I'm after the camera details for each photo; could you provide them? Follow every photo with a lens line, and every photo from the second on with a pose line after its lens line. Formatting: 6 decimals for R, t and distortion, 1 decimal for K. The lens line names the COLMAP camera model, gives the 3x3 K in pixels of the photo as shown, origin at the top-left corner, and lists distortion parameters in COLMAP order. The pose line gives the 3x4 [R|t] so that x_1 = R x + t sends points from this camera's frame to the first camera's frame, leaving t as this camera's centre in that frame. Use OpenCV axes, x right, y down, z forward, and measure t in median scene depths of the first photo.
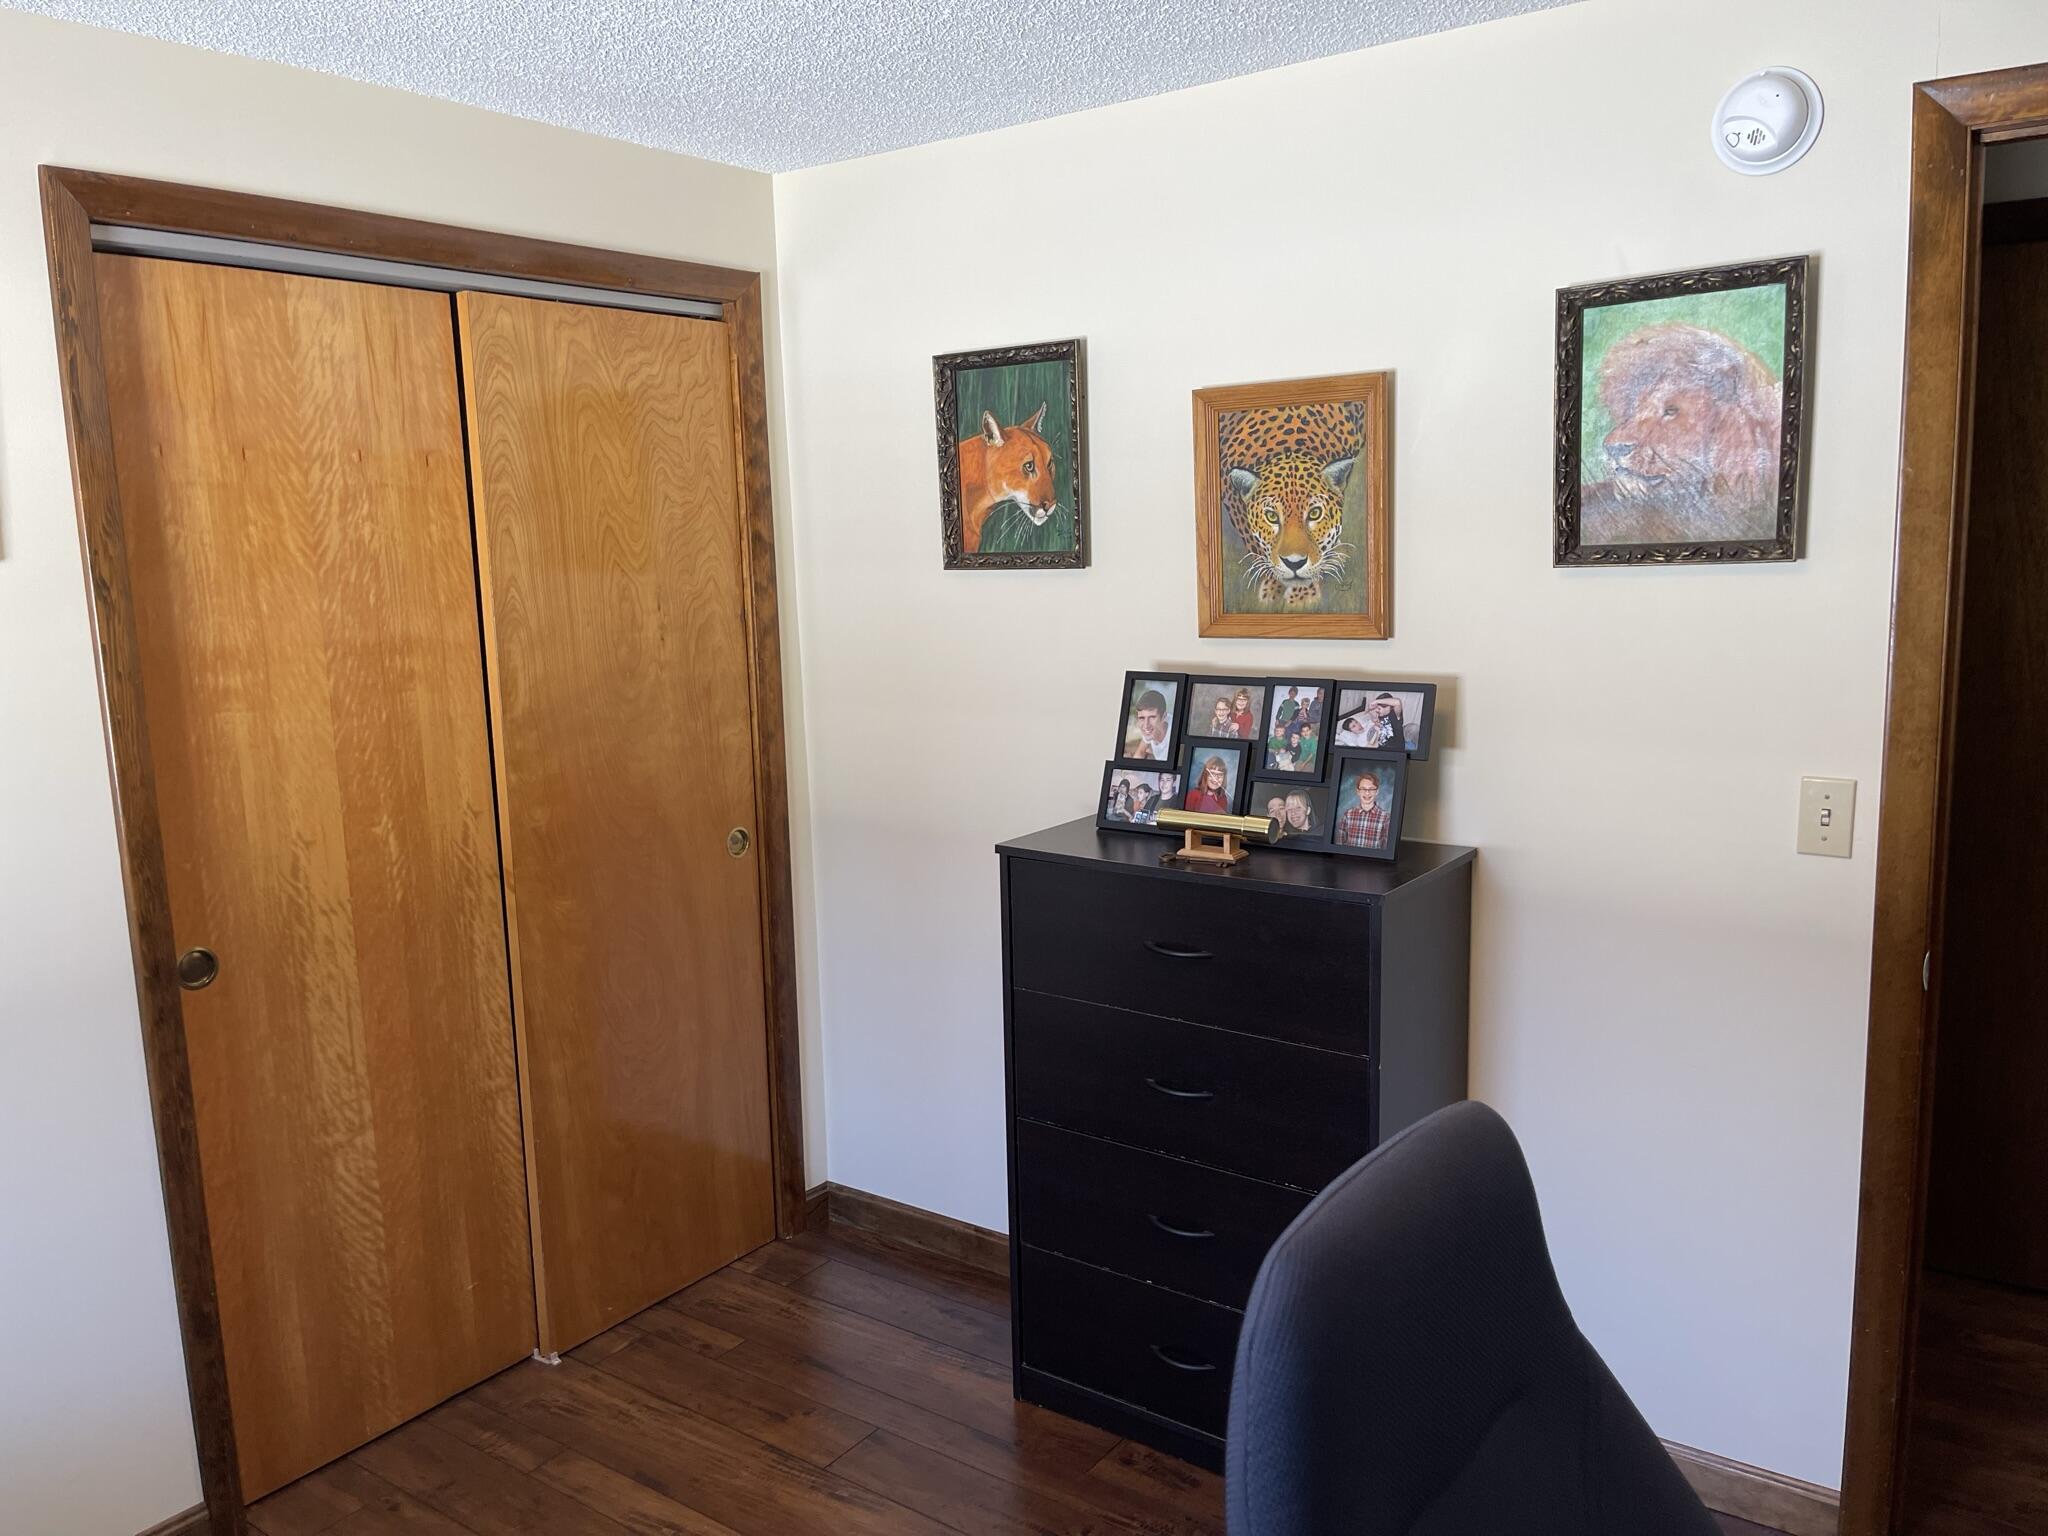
lens RADIAL K [[1568.6, 0, 1013.4], [0, 1568.6, 776.9], [0, 0, 1]] dist [0.043453, -0.076546]
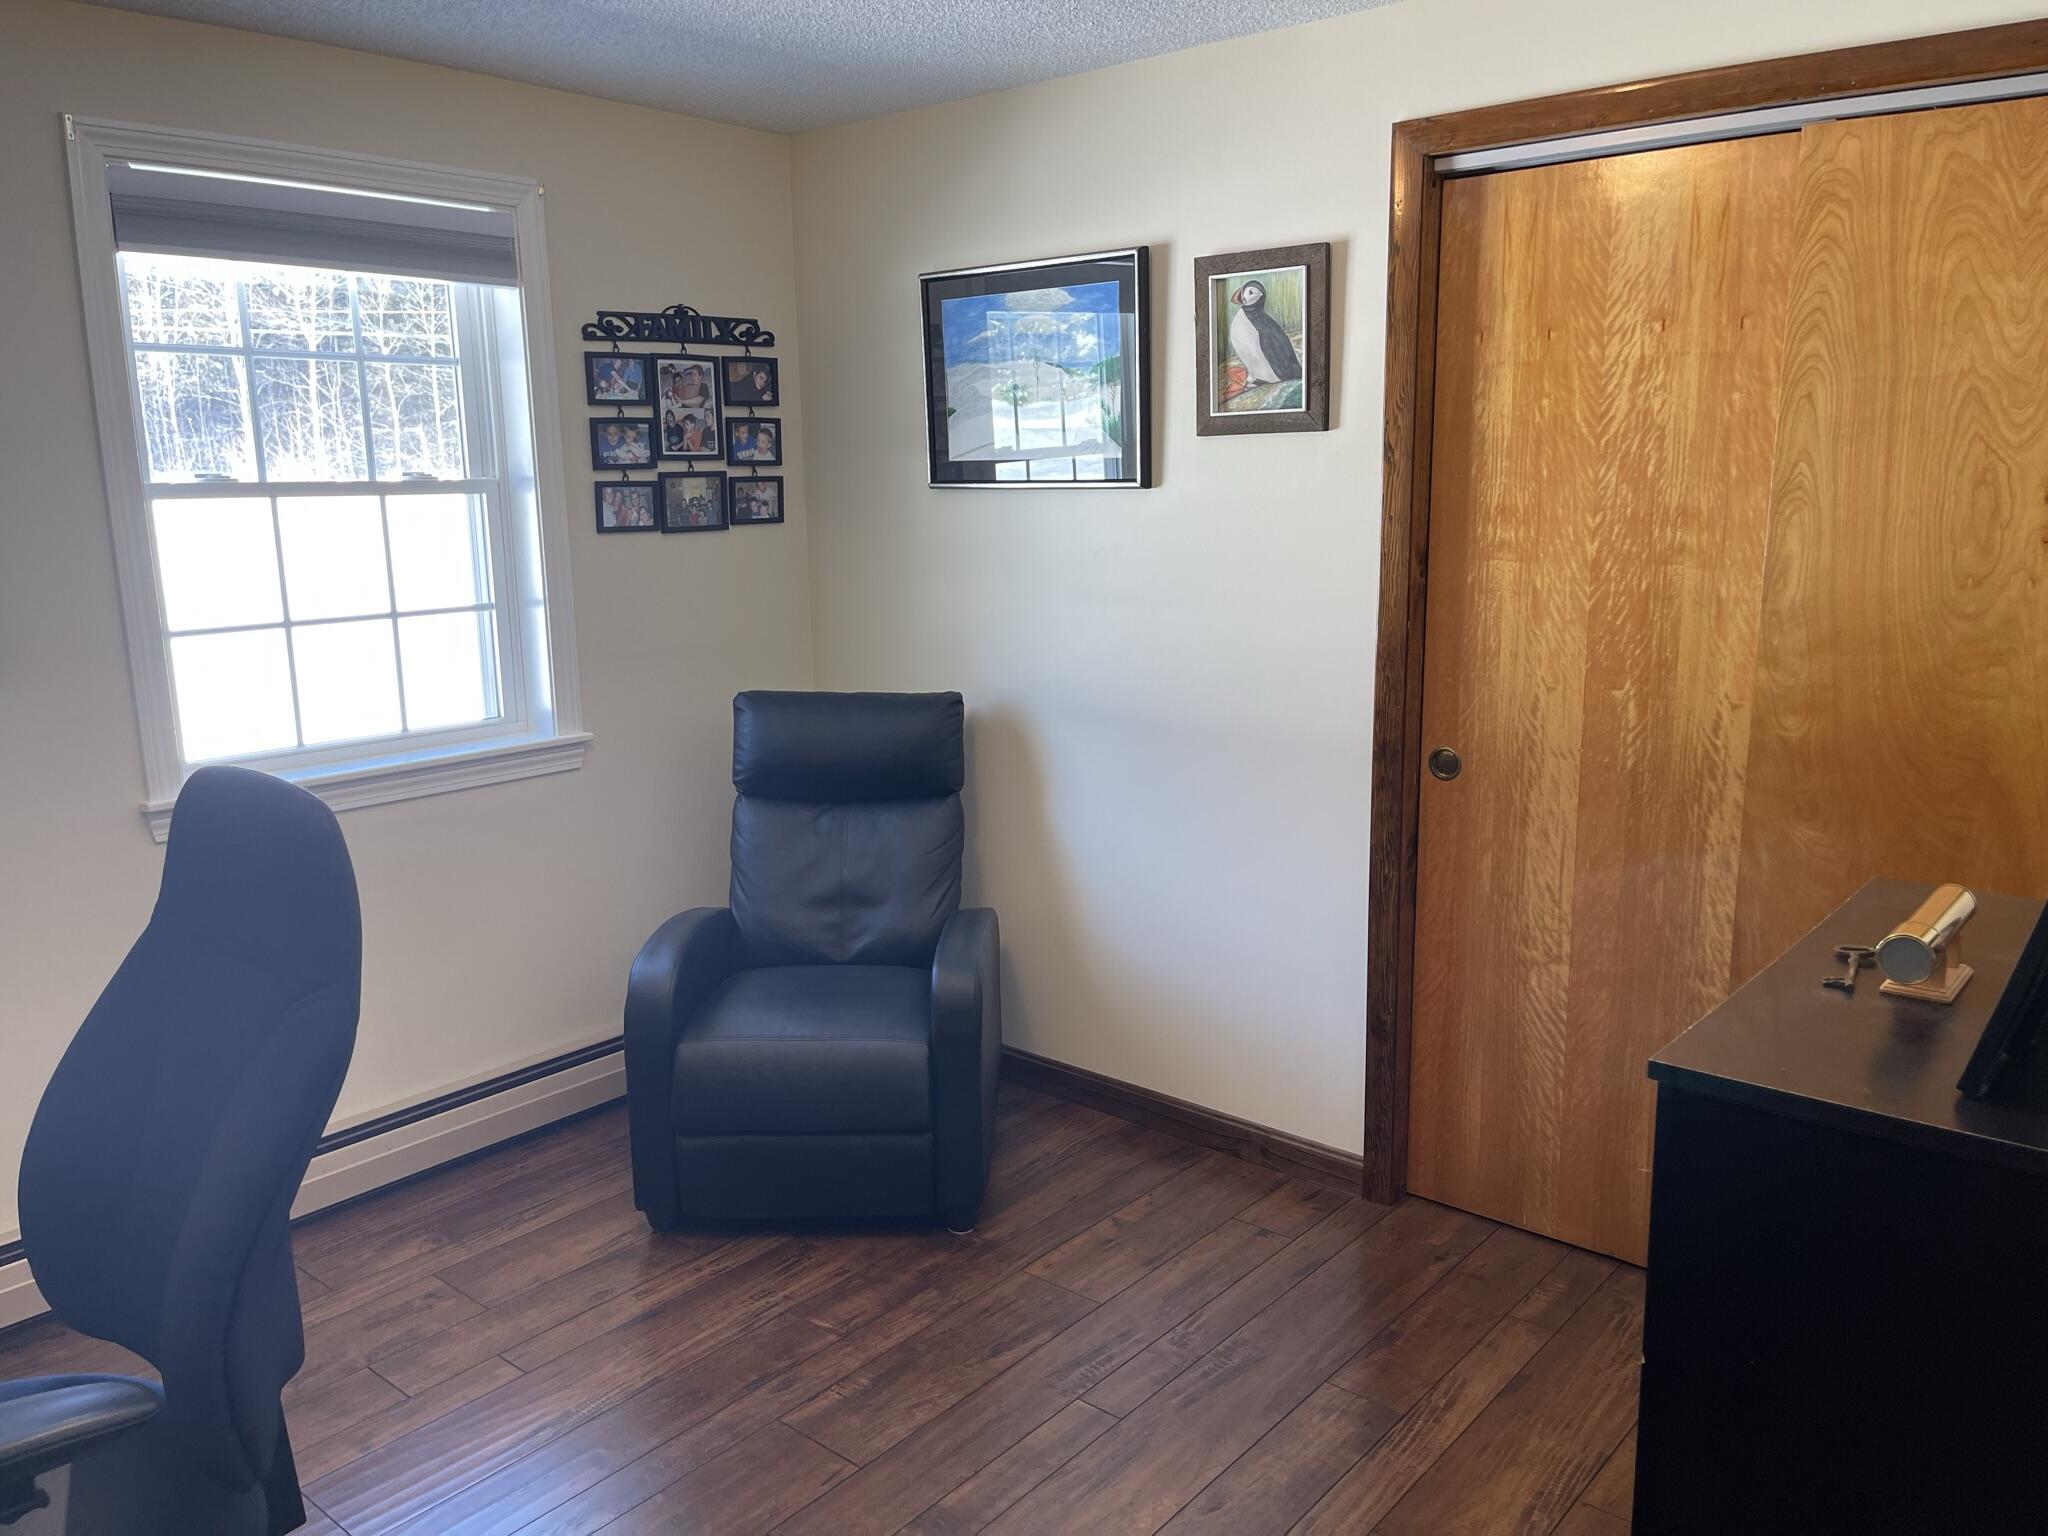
lens RADIAL K [[1568.6, 0, 1006.7], [0, 1568.6, 780.6], [0, 0, 1]] dist [0.043453, -0.076546]
pose [[-0.105499, 0.224832, -0.968670, 0.659744], [-0.136738, 0.961573, 0.238077, -0.103839], [0.984974, 0.157570, -0.070702, 0.687421]]
